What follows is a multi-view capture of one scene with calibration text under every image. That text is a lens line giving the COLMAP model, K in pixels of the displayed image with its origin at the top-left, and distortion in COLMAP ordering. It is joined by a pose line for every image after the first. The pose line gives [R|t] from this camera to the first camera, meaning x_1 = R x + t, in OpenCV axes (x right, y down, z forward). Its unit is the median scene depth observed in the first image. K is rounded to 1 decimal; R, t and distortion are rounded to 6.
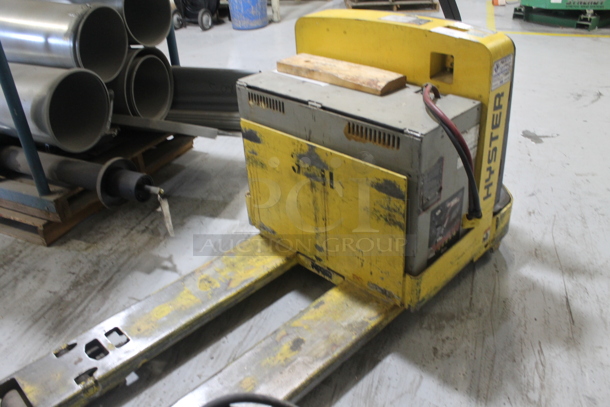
lens RADIAL K [[516.6, 0, 305.0], [0, 516.6, 202.4], [0, 0, 1]] dist [-0.127405, 0.066690]
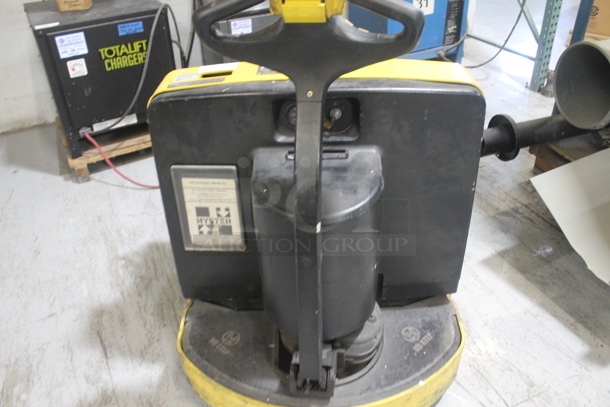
lens RADIAL K [[516.6, 0, 301.2], [0, 516.6, 204.7], [0, 0, 1]] dist [-0.127405, 0.066690]
pose [[-0.716876, 0.462391, -0.521808, 0.662881], [-0.288118, 0.485061, 0.825653, -0.873951], [0.634883, 0.742233, -0.214505, 1.301732]]
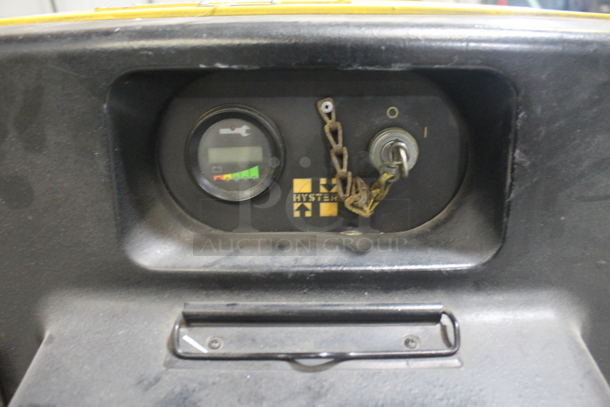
lens RADIAL K [[516.6, 0, 303.3], [0, 516.6, 202.6], [0, 0, 1]] dist [-0.127405, 0.066690]
pose [[-0.693527, 0.338554, -0.635925, 0.334528], [-0.334394, 0.630581, 0.700391, -0.461899], [0.638123, 0.698390, -0.324115, 1.133785]]
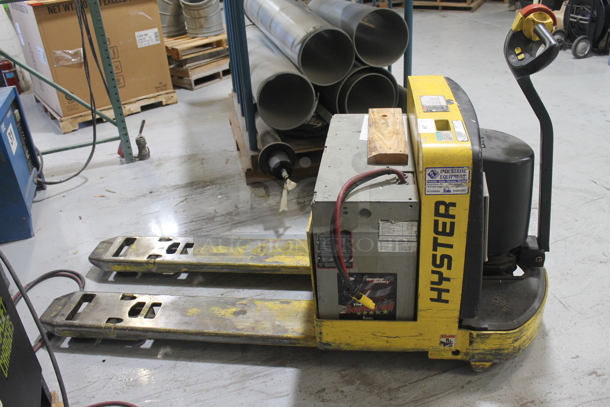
lens RADIAL K [[516.6, 0, 307.8], [0, 516.6, 202.4], [0, 0, 1]] dist [-0.127405, 0.066690]
pose [[0.618750, 0.397055, -0.677861, 0.805882], [-0.378888, 0.906711, 0.185255, -0.270605], [0.688180, 0.142206, 0.711467, 0.120713]]
